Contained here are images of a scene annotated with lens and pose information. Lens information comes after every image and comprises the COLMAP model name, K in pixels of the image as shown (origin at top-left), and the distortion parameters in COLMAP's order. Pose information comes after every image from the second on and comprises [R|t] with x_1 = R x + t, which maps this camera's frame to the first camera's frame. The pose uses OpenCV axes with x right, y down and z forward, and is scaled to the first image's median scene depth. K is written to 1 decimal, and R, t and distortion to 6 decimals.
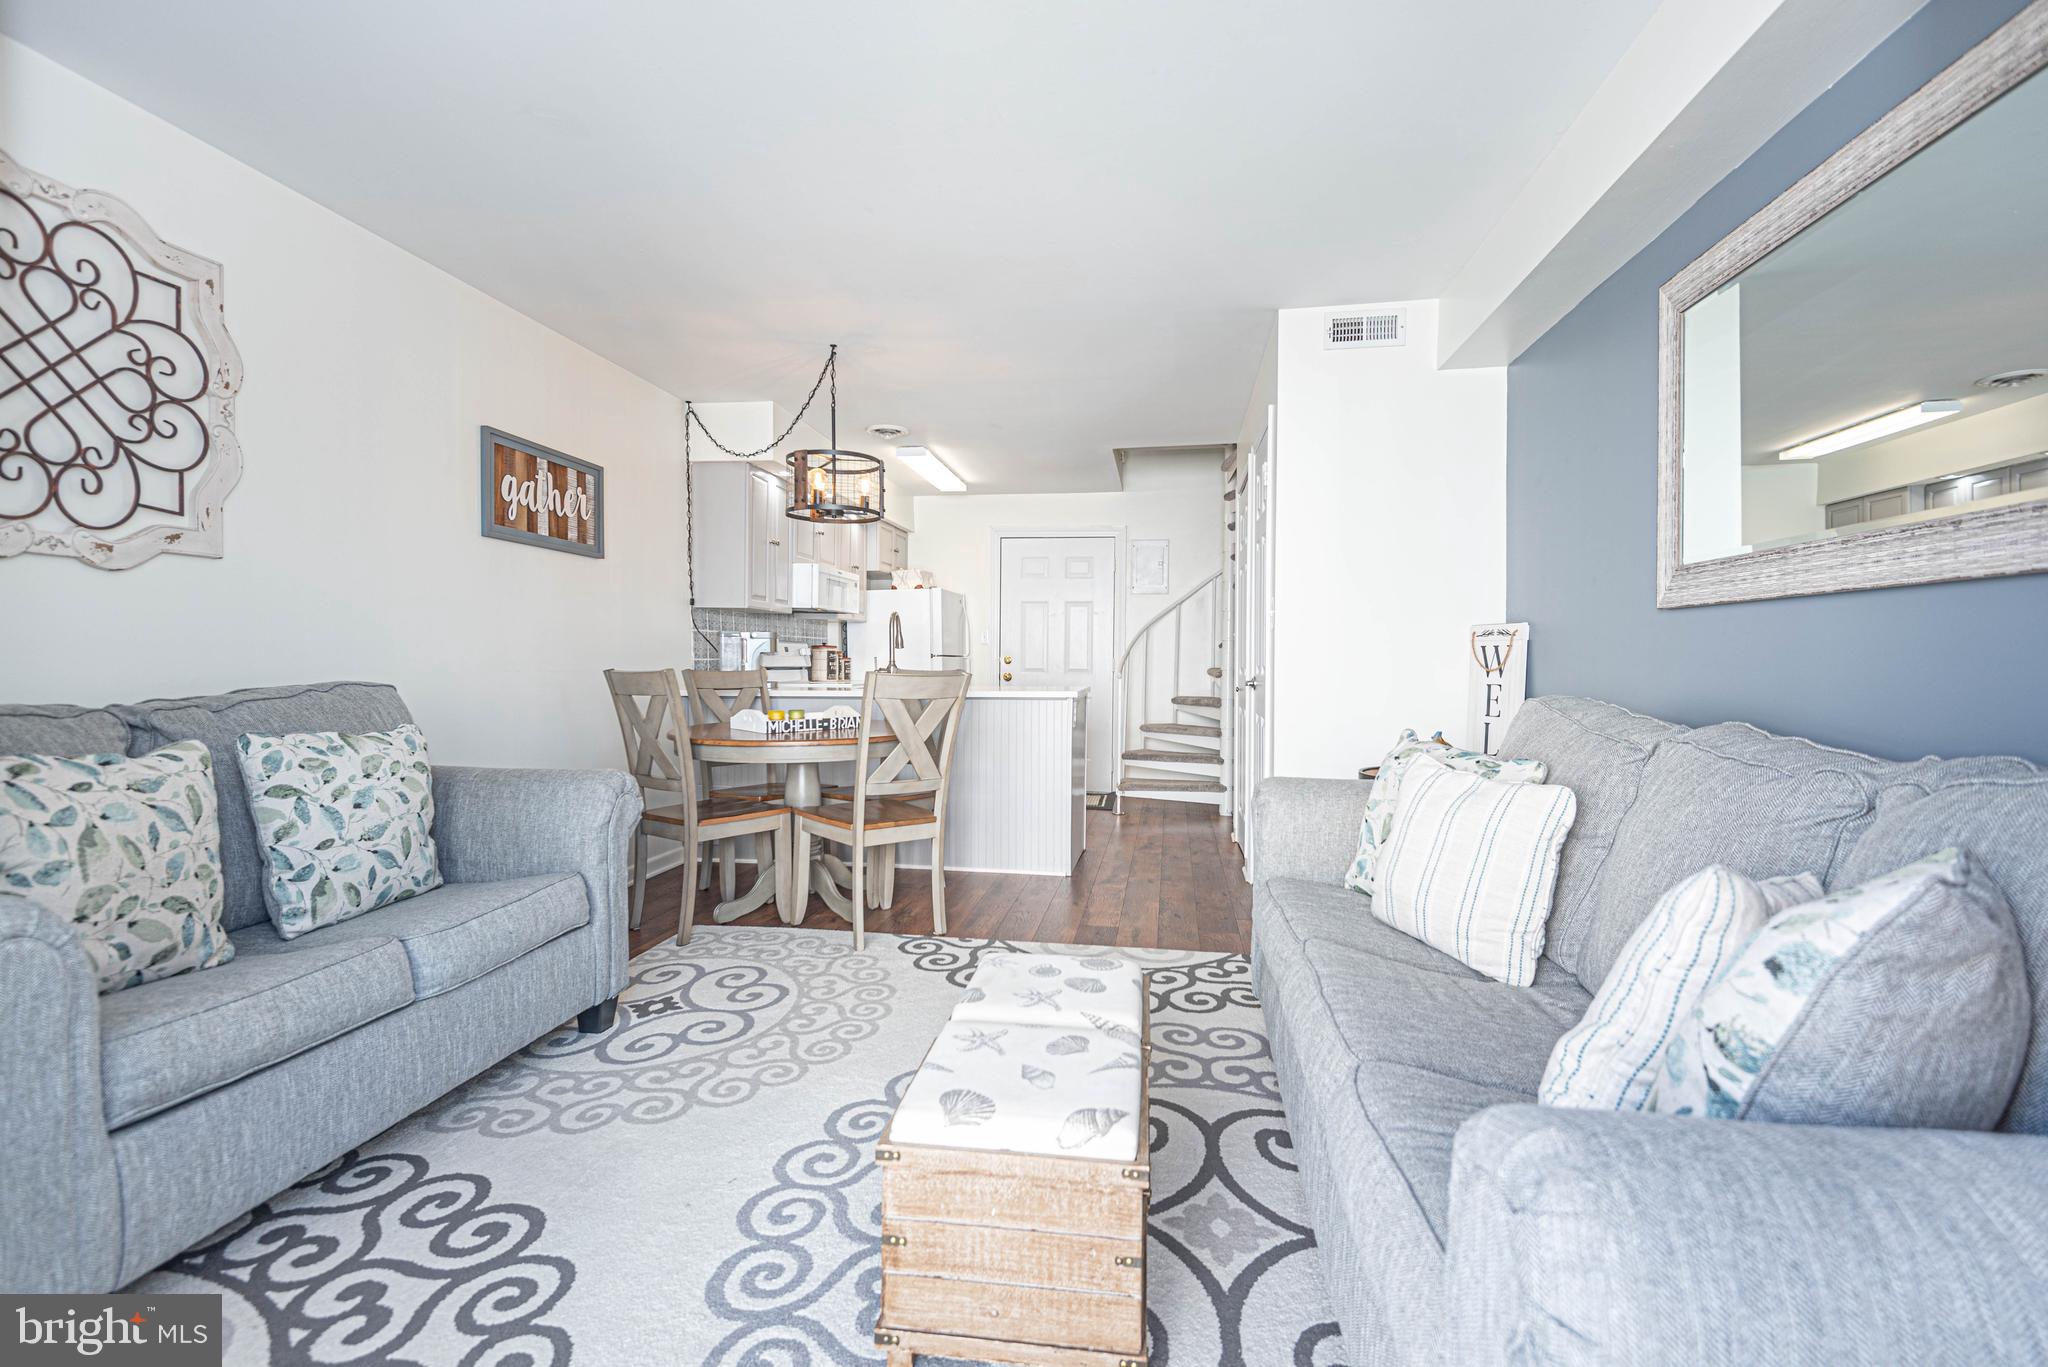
lens RADIAL K [[935.5, 0, 1034.1], [0, 935.5, 680.1], [0, 0, 1]] dist [0.030131, -0.016050]
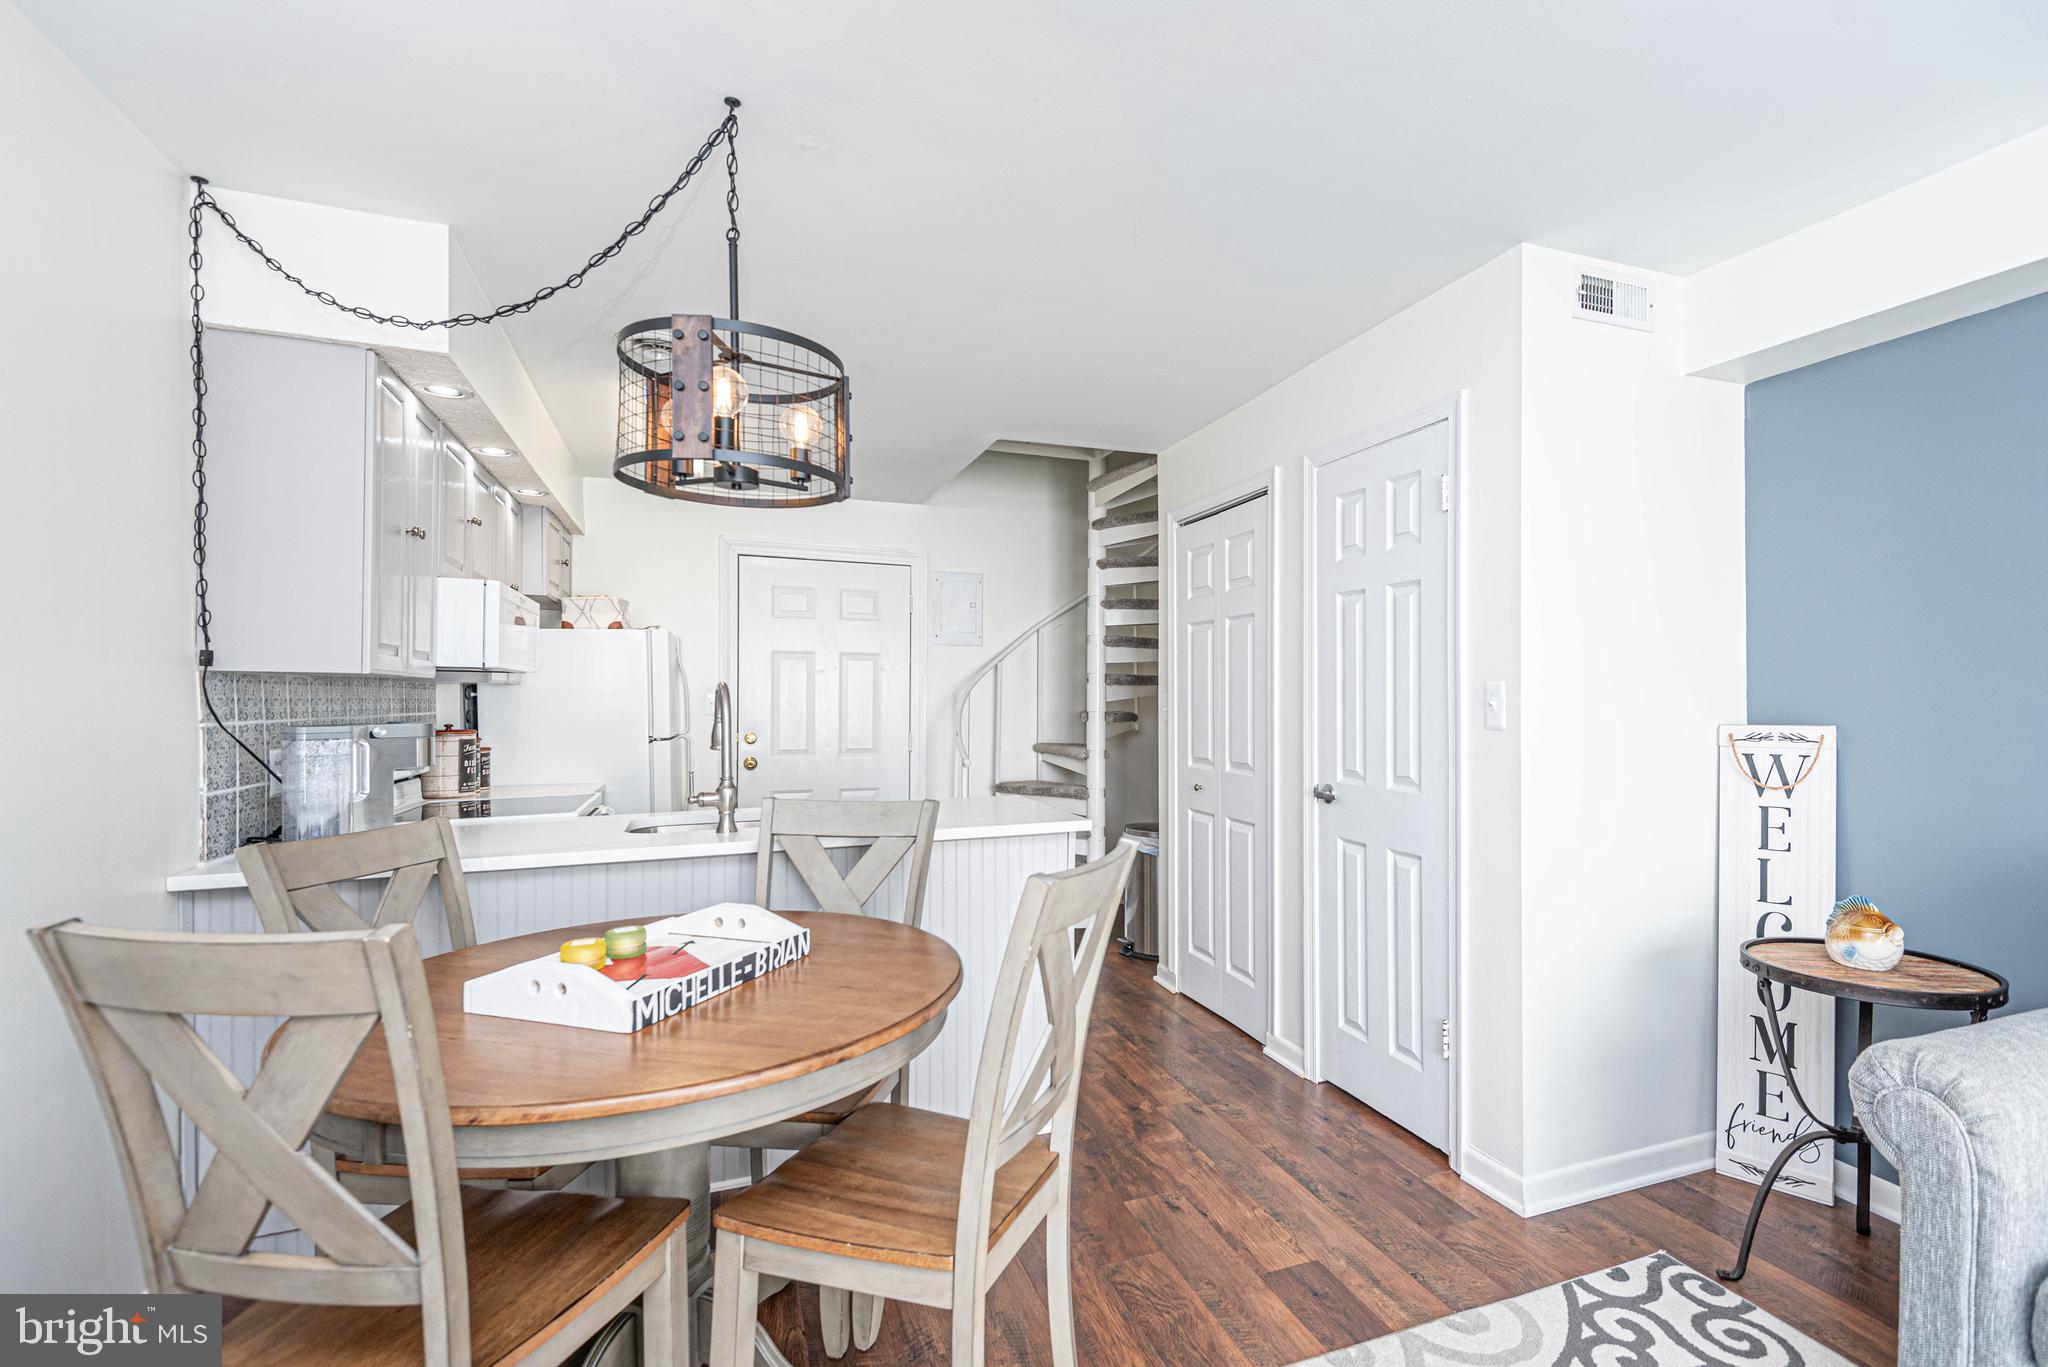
lens RADIAL K [[935.5, 0, 1103.1], [0, 935.5, 708.1], [0, 0, 1]] dist [0.030131, -0.016050]
pose [[0.858930, -0.007953, 0.512031, -0.438612], [0.014753, 0.999849, -0.009219, -0.093688], [-0.511881, 0.015473, 0.858917, 0.798366]]
